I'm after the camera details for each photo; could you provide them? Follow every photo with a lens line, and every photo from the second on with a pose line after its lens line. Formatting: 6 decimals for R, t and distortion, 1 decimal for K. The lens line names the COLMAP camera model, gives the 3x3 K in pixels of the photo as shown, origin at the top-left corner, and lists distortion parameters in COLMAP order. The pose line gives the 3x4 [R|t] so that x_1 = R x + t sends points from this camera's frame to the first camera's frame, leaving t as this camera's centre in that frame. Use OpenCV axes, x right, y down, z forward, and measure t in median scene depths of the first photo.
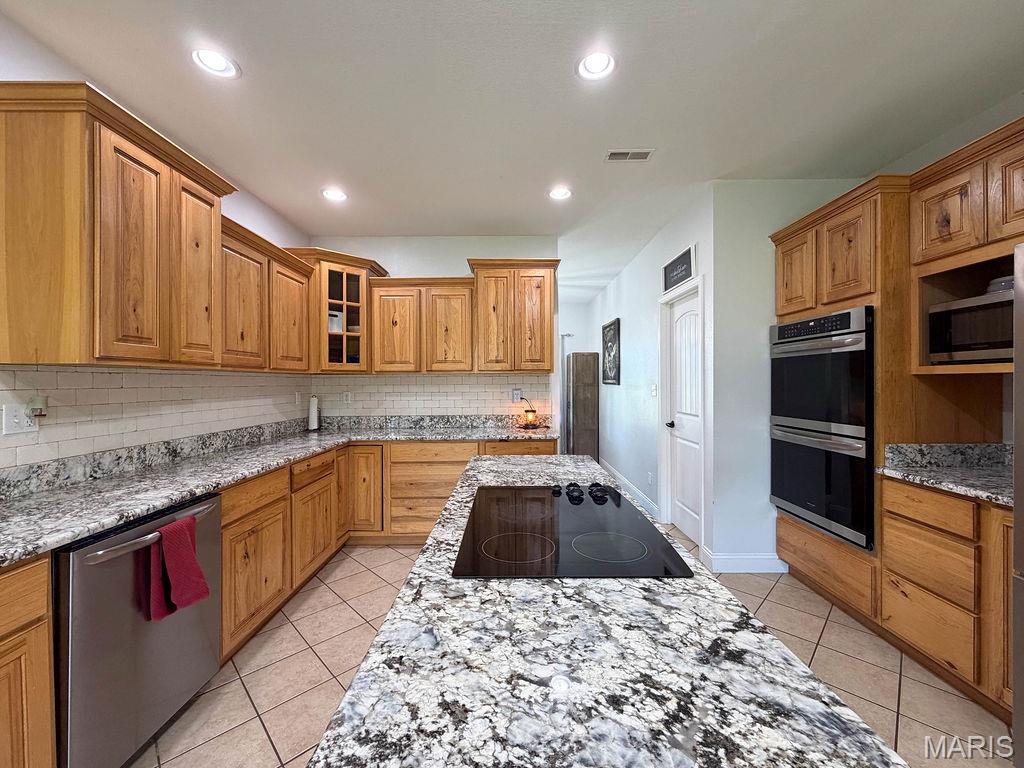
lens RADIAL K [[411.4, 0, 510.1], [0, 411.4, 379.9], [0, 0, 1]] dist [0.001276, -0.000269]
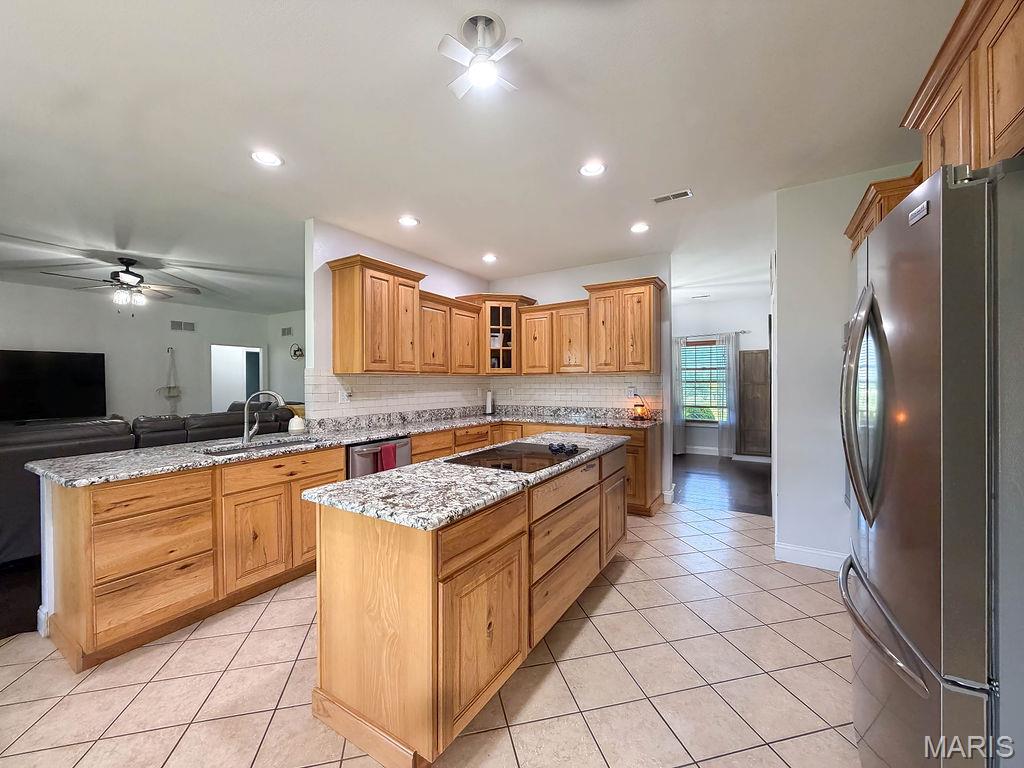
lens RADIAL K [[411.4, 0, 507.3], [0, 411.4, 378.8], [0, 0, 1]] dist [0.001276, -0.000269]
pose [[0.847295, -0.003703, -0.531109, 0.459408], [0.003650, 0.999993, -0.001148, -0.001691], [0.531110, -0.000966, 0.847302, -0.268155]]
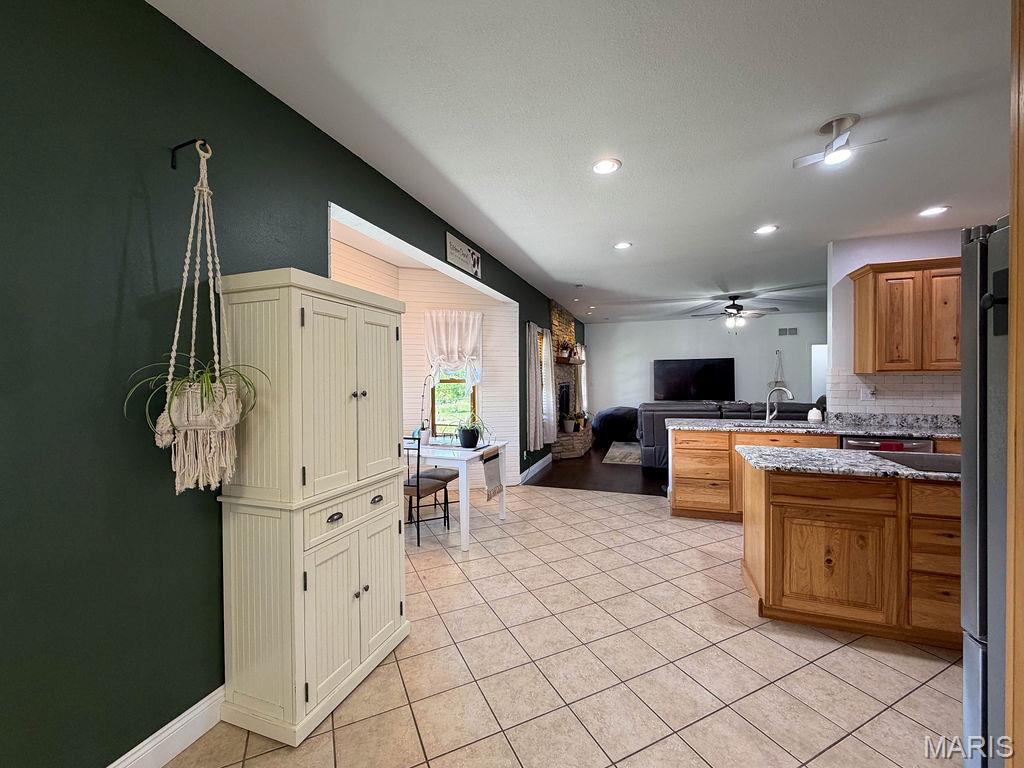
lens RADIAL K [[411.4, 0, 512.0], [0, 411.4, 383.3], [0, 0, 1]] dist [0.001276, -0.000269]
pose [[-0.331470, 0.019489, -0.943265, 1.048219], [0.010465, 0.999801, 0.016980, -0.022671], [0.943408, -0.004243, -0.331608, -0.119095]]
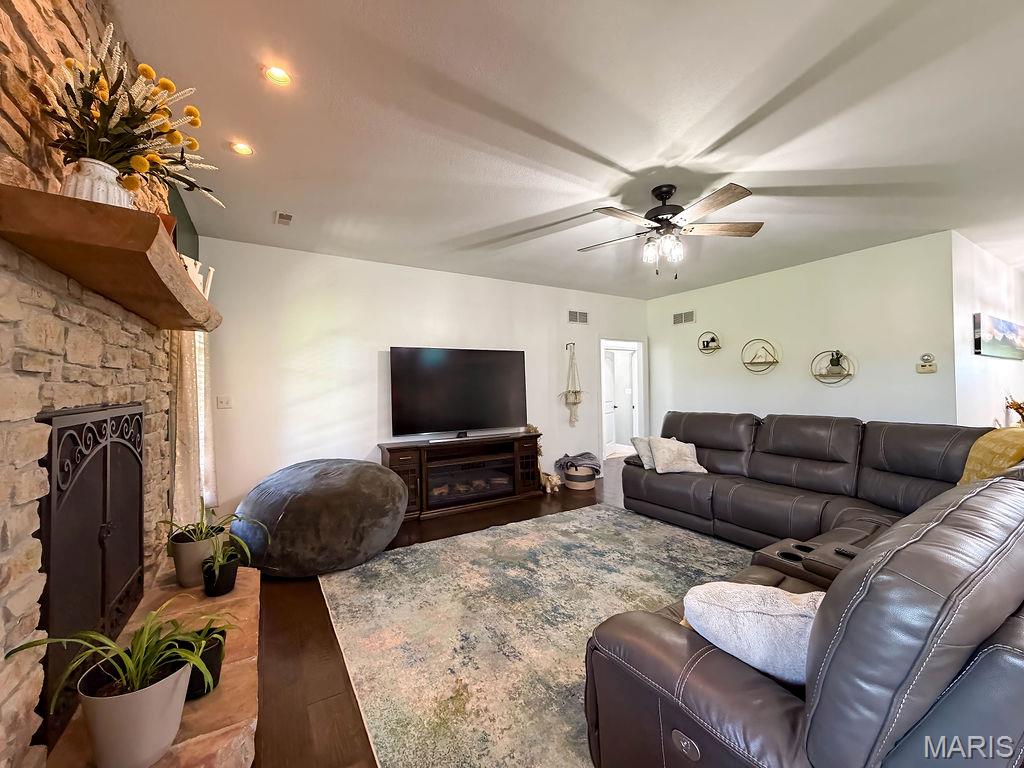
lens RADIAL K [[411.4, 0, 509.9], [0, 411.4, 380.9], [0, 0, 1]] dist [0.001276, -0.000269]
pose [[0.515200, -0.016567, -0.856910, -0.971173], [0.012400, 0.999853, -0.011875, 0.004038], [0.856980, -0.004508, 0.515329, -0.539511]]
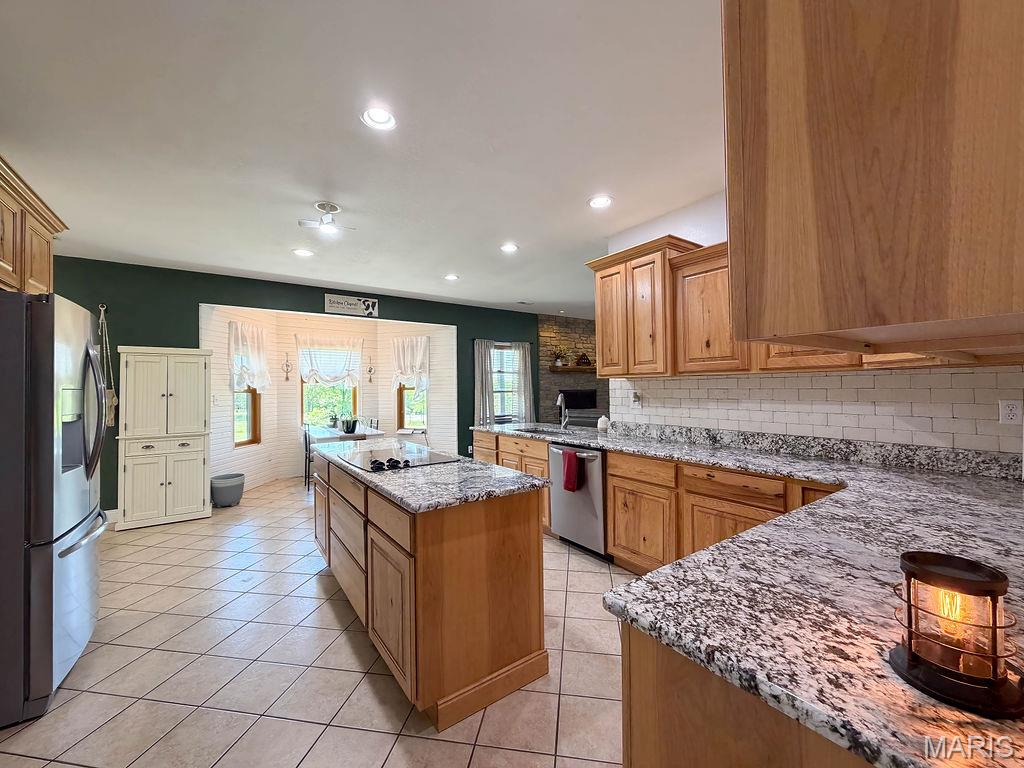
lens RADIAL K [[411.4, 0, 511.1], [0, 411.4, 378.9], [0, 0, 1]] dist [0.001276, -0.000269]
pose [[-0.814465, 0.002136, -0.580208, 0.364666], [0.018706, 0.999570, -0.022579, 0.003229], [0.579911, -0.029243, -0.814155, 1.336616]]
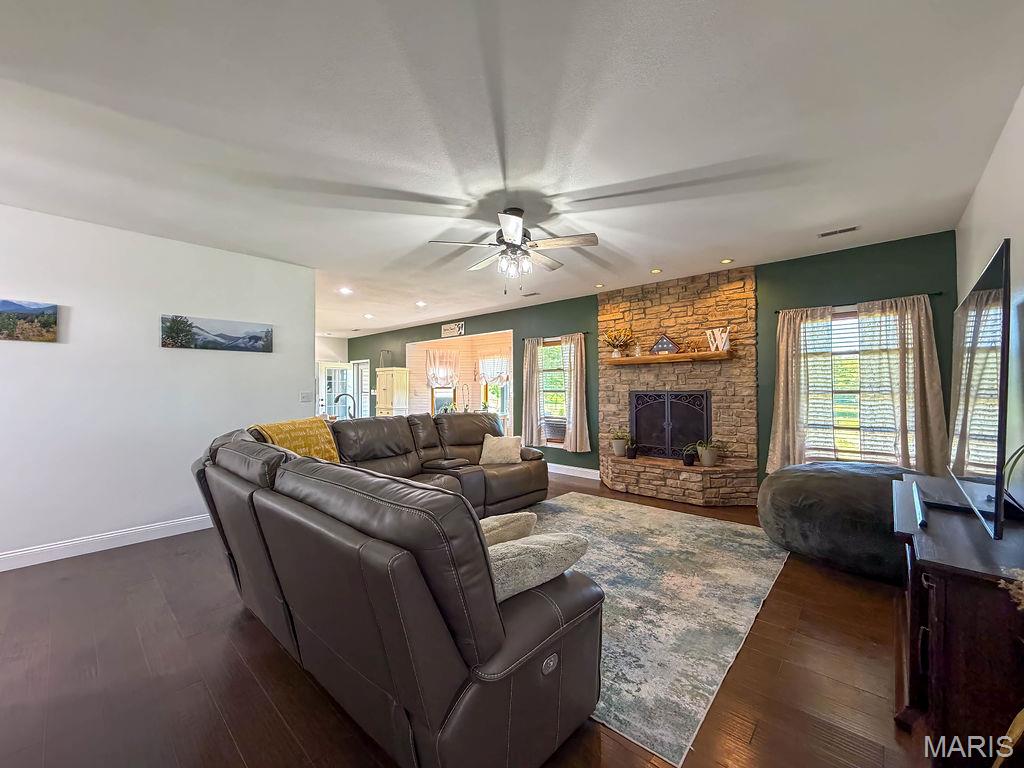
lens RADIAL K [[411.4, 0, 500.0], [0, 411.4, 387.6], [0, 0, 1]] dist [0.001276, -0.000269]
pose [[-0.721455, 0.007031, 0.692425, -2.380892], [0.004760, 0.999975, -0.005195, 0.012917], [-0.692445, -0.000452, -0.721471, 1.141010]]
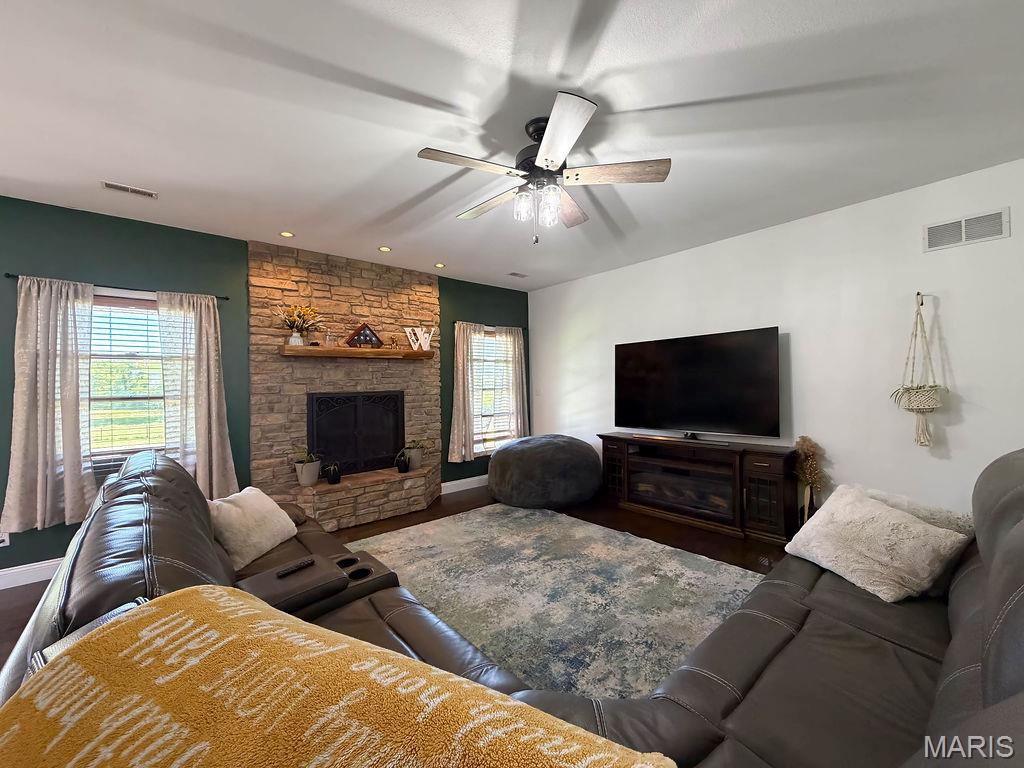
lens RADIAL K [[411.4, 0, 517.7], [0, 411.4, 384.8], [0, 0, 1]] dist [0.001276, -0.000269]
pose [[-0.757761, 0.016059, -0.652334, -1.097642], [0.020274, 0.999794, 0.001062, 0.005468], [0.652217, -0.012420, -0.757931, 0.852699]]
